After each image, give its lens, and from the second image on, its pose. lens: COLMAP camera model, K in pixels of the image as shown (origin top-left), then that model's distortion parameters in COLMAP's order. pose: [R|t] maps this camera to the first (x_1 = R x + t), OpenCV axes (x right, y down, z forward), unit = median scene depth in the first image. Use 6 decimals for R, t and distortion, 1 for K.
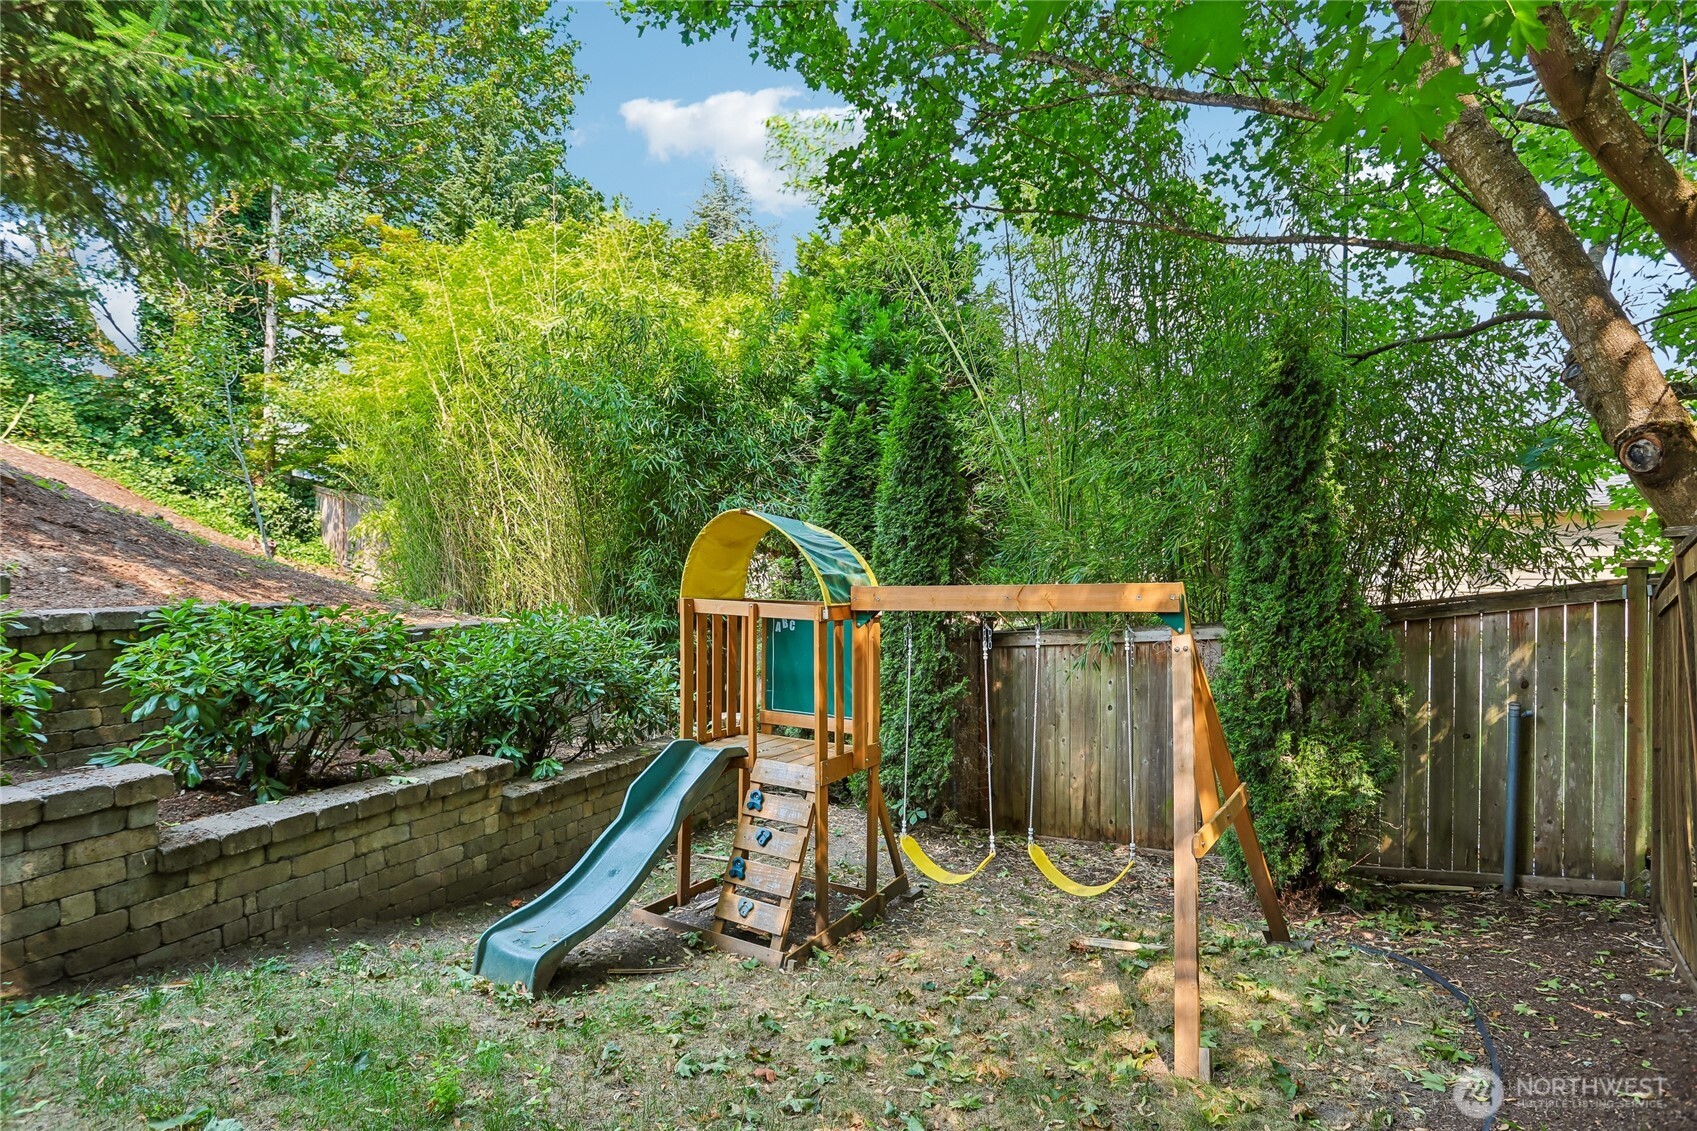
lens RADIAL K [[849.5, 0, 845.2], [0, 849.5, 569.0], [0, 0, 1]] dist [-0.089761, 0.044505]
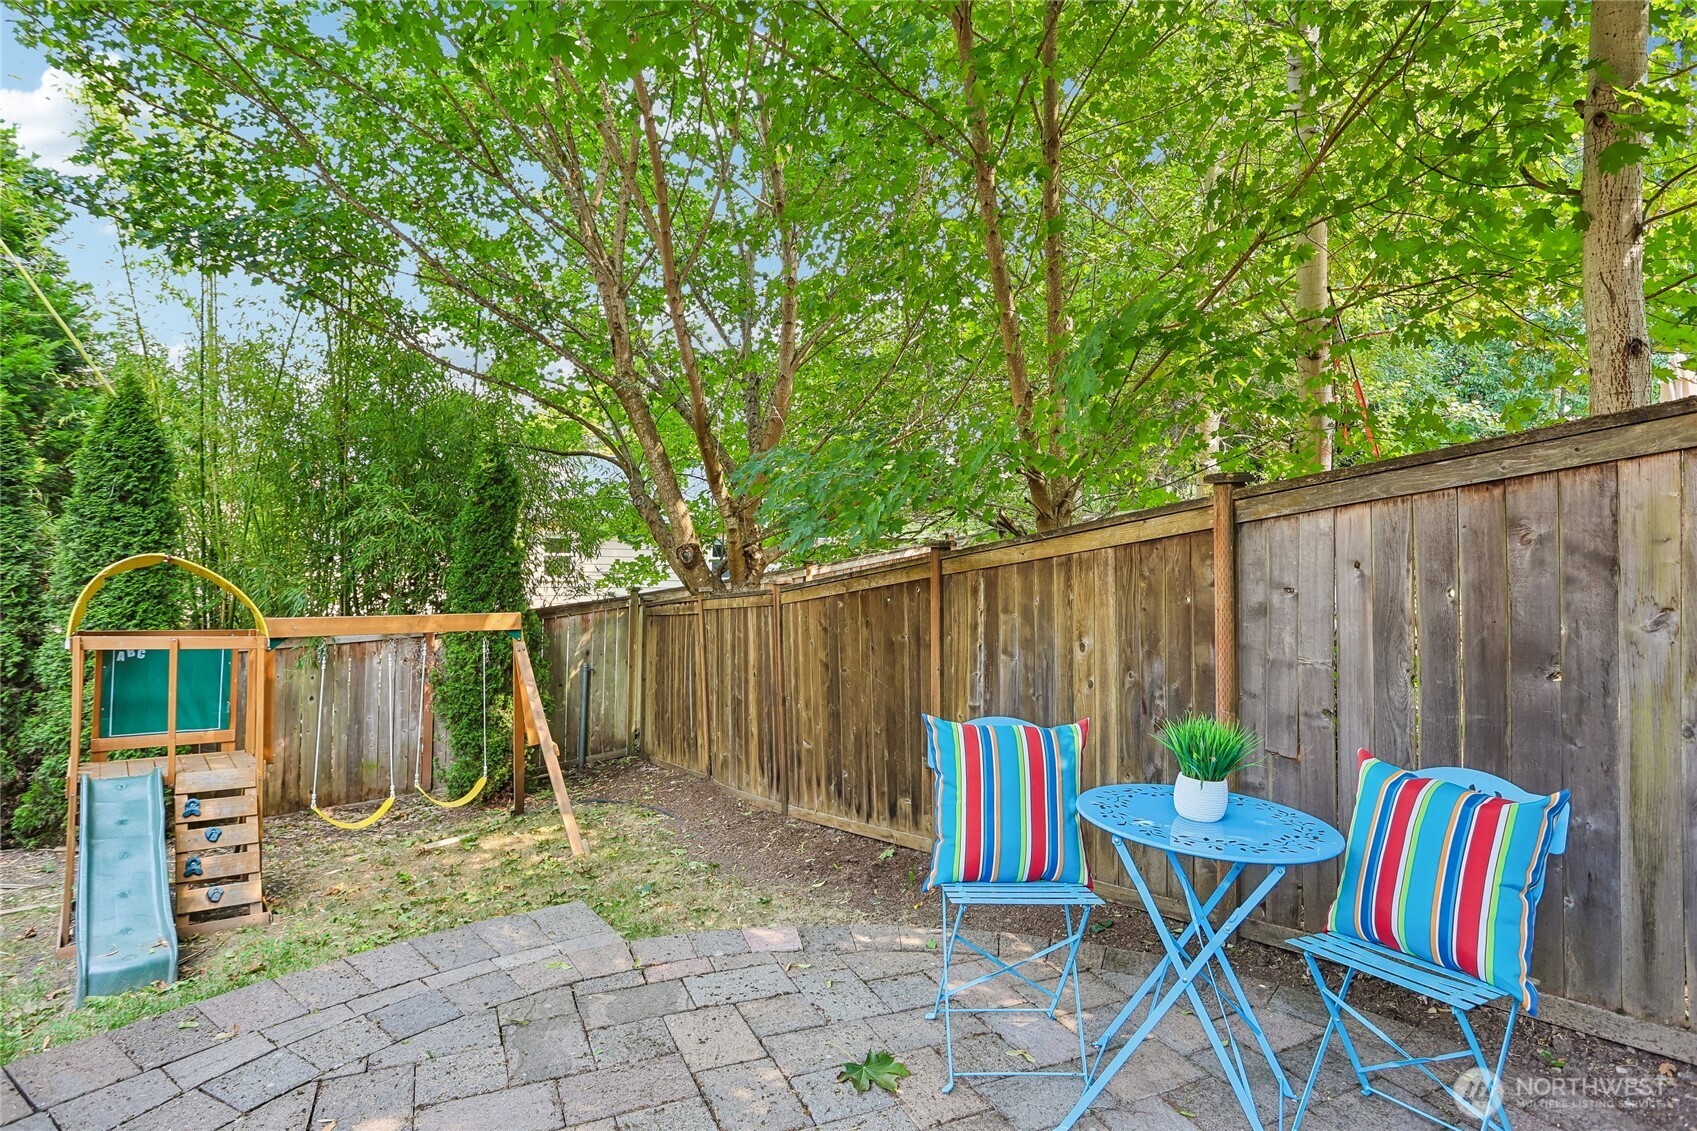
lens RADIAL K [[849.5, 0, 845.2], [0, 849.5, 569.0], [0, 0, 1]] dist [-0.089761, 0.044505]
pose [[0.348255, 0.004336, 0.937390, -0.741494], [-0.033171, 0.999420, 0.007700, -0.081260], [-0.936813, -0.033775, 0.348196, -0.193151]]
